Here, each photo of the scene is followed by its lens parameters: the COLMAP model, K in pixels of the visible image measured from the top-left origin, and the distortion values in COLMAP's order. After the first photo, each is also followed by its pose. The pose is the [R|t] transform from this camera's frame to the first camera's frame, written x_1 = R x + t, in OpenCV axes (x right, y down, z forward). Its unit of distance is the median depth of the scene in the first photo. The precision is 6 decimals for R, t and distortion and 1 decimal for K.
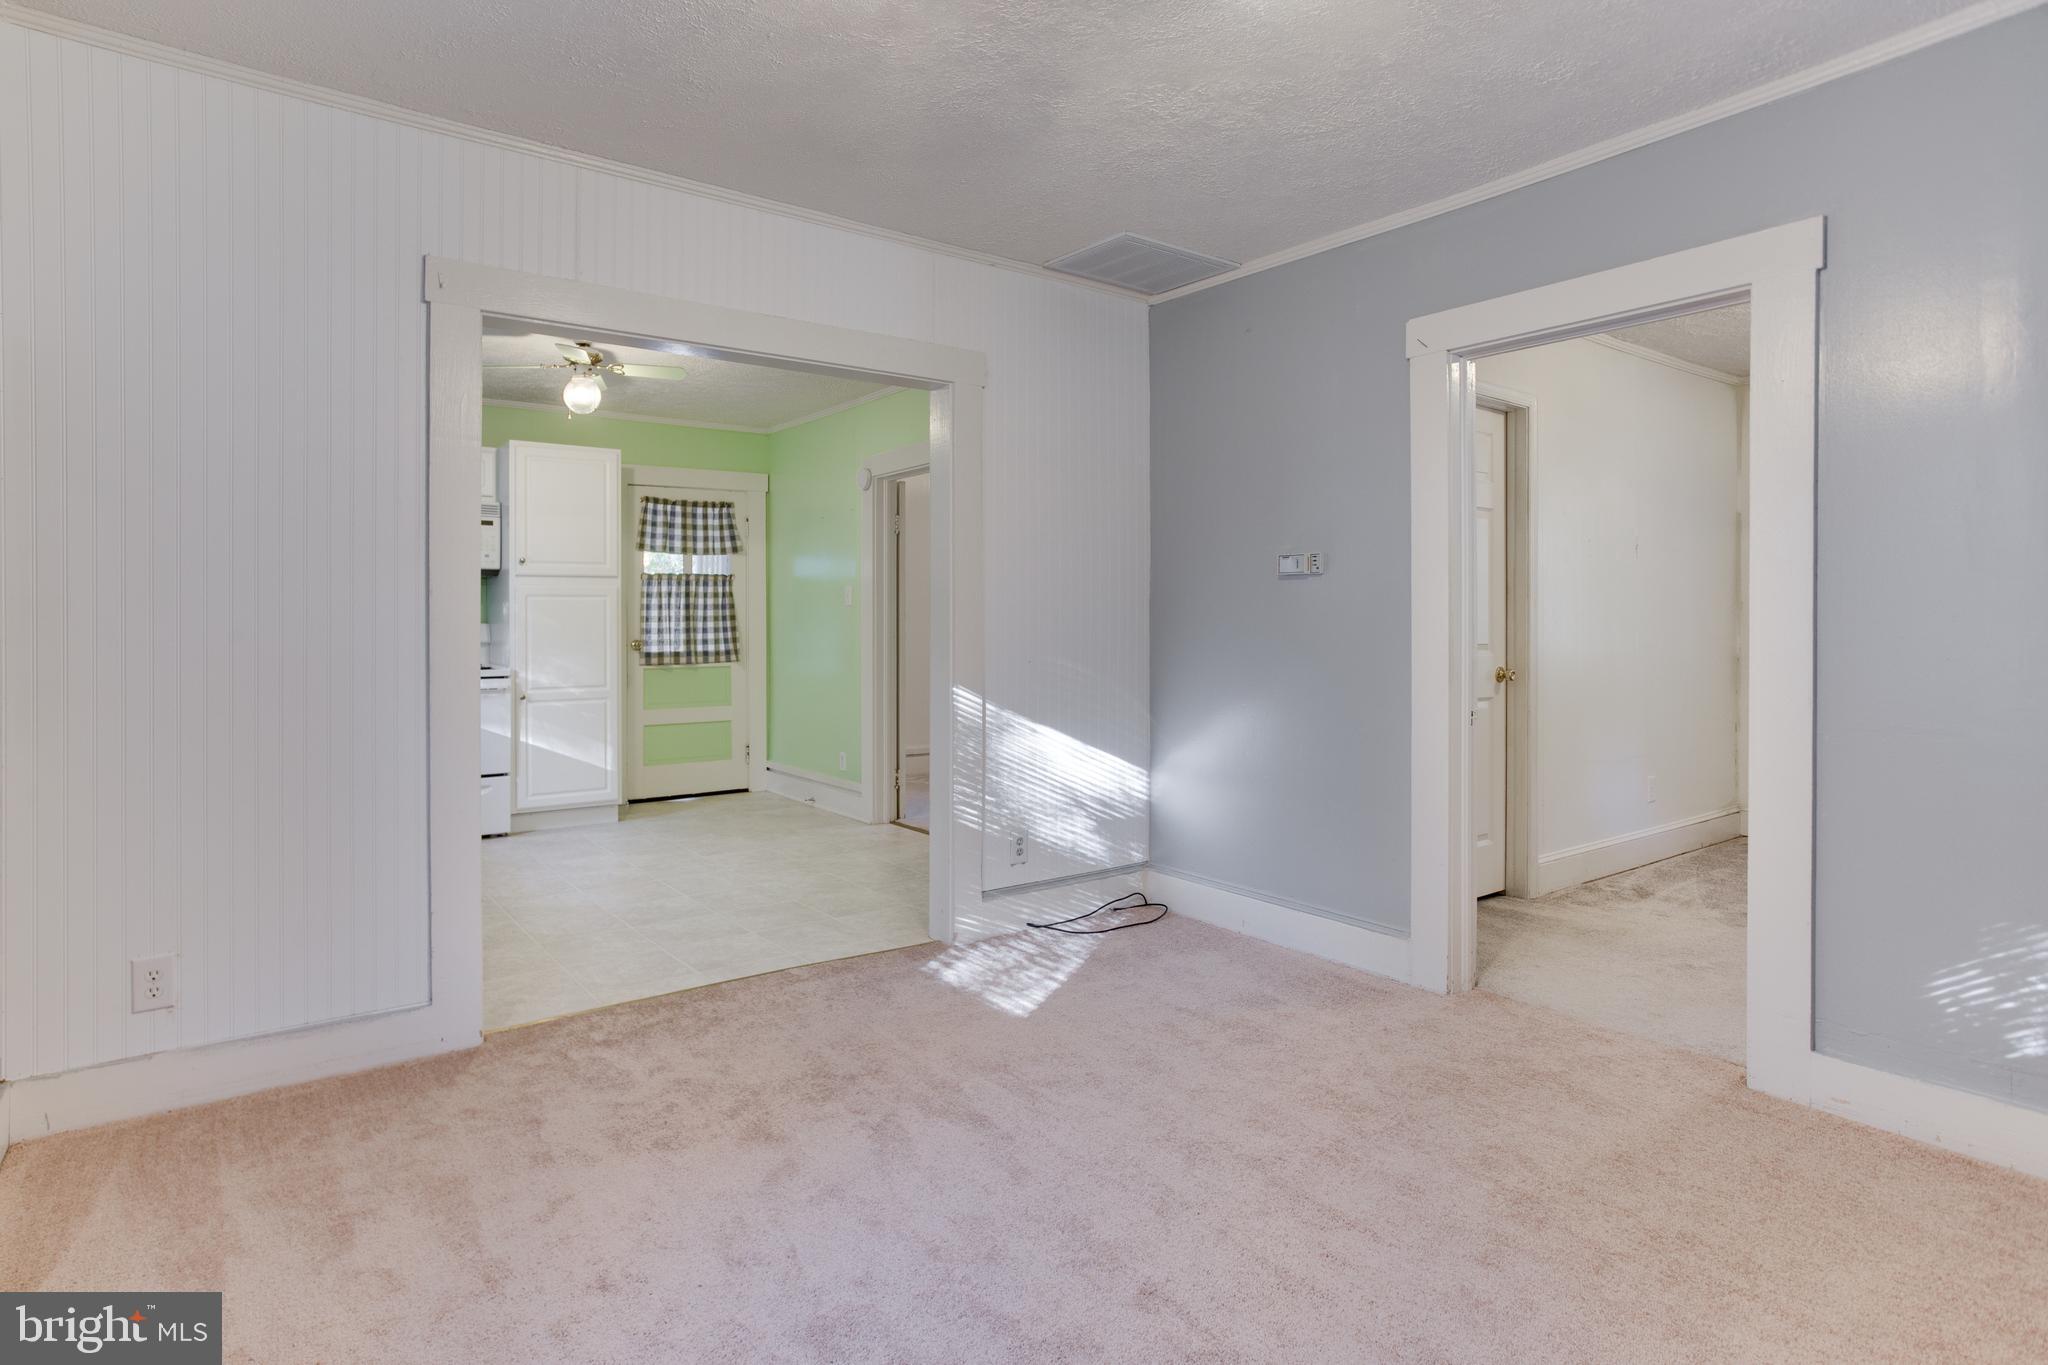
lens RADIAL K [[1051.4, 0, 997.4], [0, 1051.4, 627.9], [0, 0, 1]] dist [-0.050185, 0.036752]
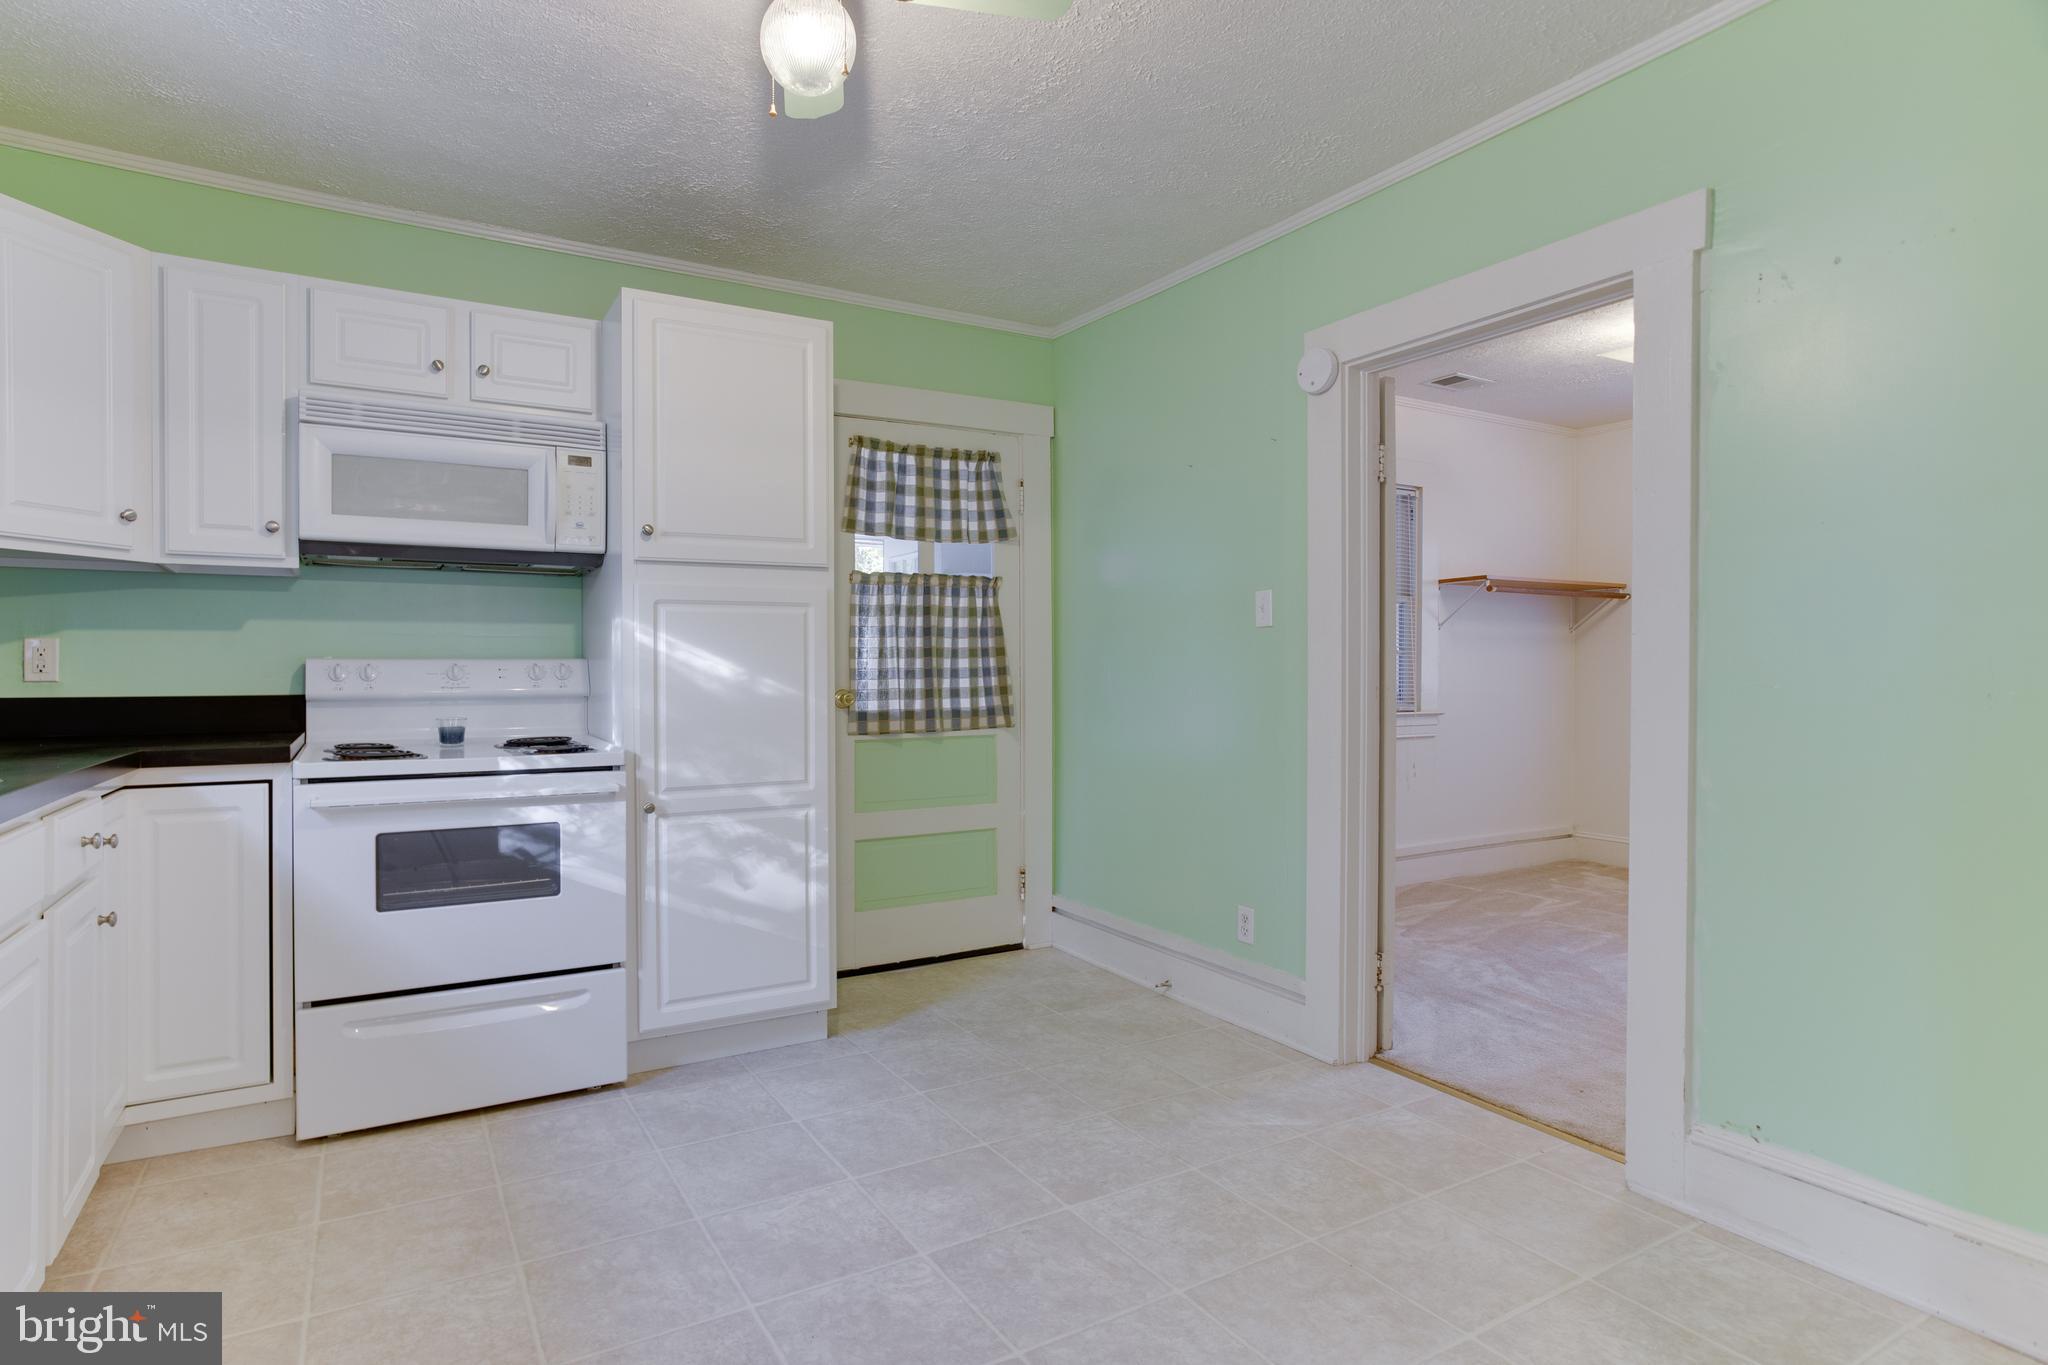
lens RADIAL K [[1018.2, 0, 1001.3], [0, 1018.2, 685.7], [0, 0, 1]] dist [-0.035767, -0.000068]
pose [[0.996395, 0.004007, -0.084742, -0.207570], [-0.002844, 0.999900, 0.013841, 0.001428], [0.084789, -0.013550, 0.996307, 0.447897]]
